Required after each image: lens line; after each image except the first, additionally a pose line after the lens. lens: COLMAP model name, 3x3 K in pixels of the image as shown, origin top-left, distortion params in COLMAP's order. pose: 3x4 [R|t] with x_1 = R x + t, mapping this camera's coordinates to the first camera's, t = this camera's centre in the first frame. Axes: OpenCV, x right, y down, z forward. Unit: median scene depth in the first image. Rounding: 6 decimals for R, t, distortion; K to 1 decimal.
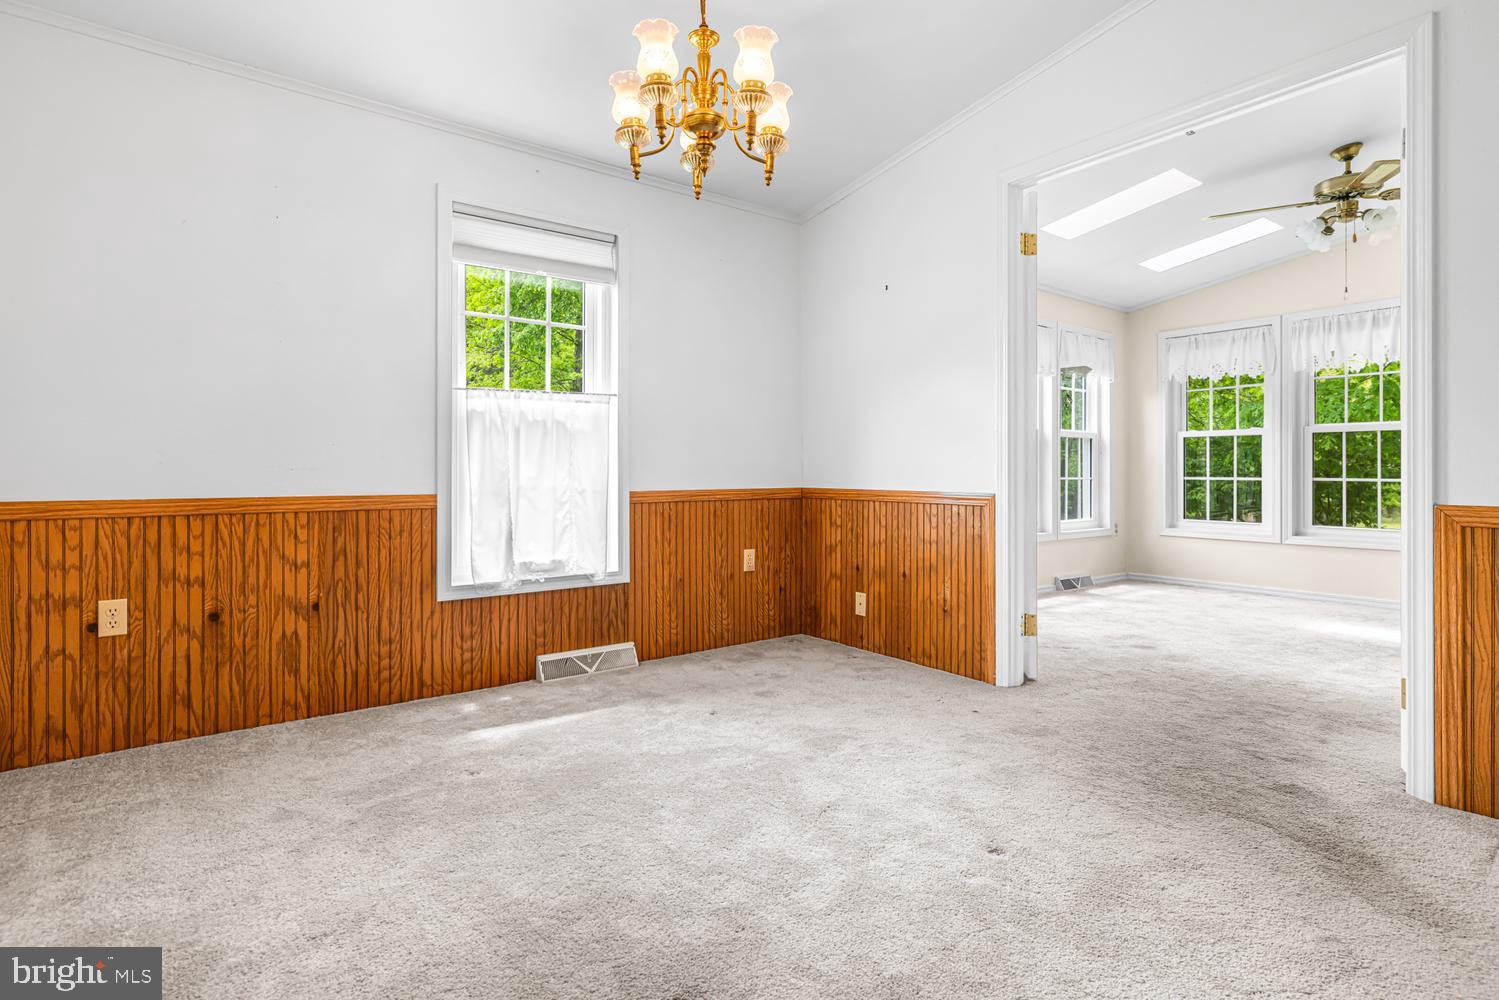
lens RADIAL K [[729.1, 0, 744.5], [0, 729.1, 468.5], [0, 0, 1]] dist [0.002416, -0.003059]
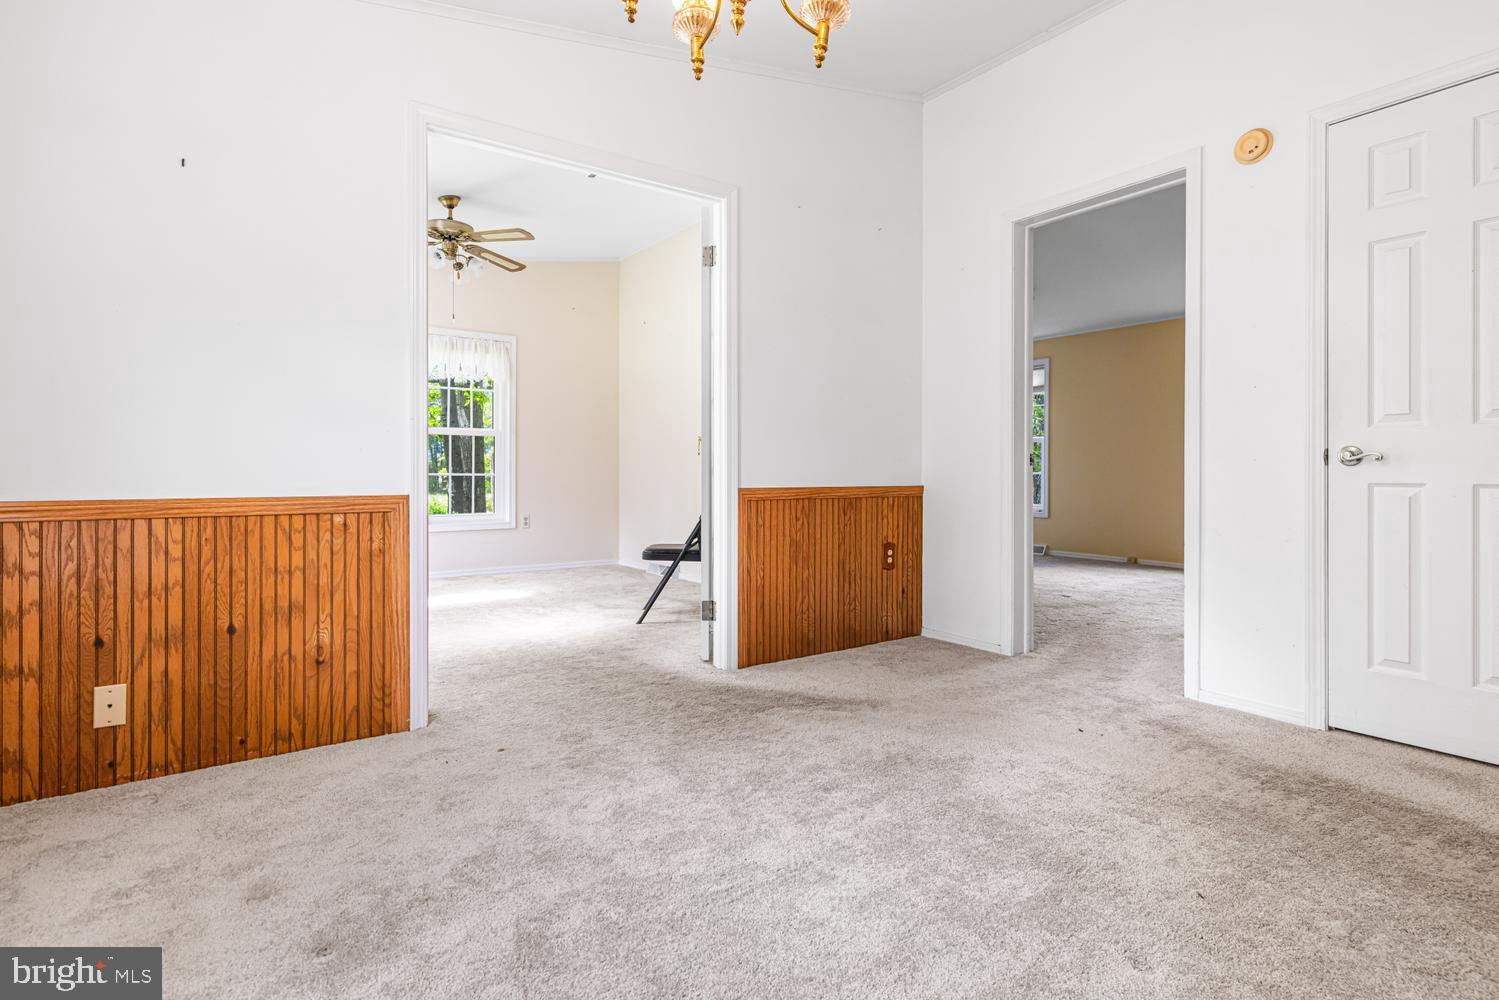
lens RADIAL K [[729.1, 0, 743.3], [0, 729.1, 472.5], [0, 0, 1]] dist [0.002416, -0.003059]
pose [[0.048828, -0.006331, 0.998787, -0.394611], [-0.004098, 0.999970, 0.006539, 0.002187], [-0.998799, -0.004413, 0.048801, 0.518945]]
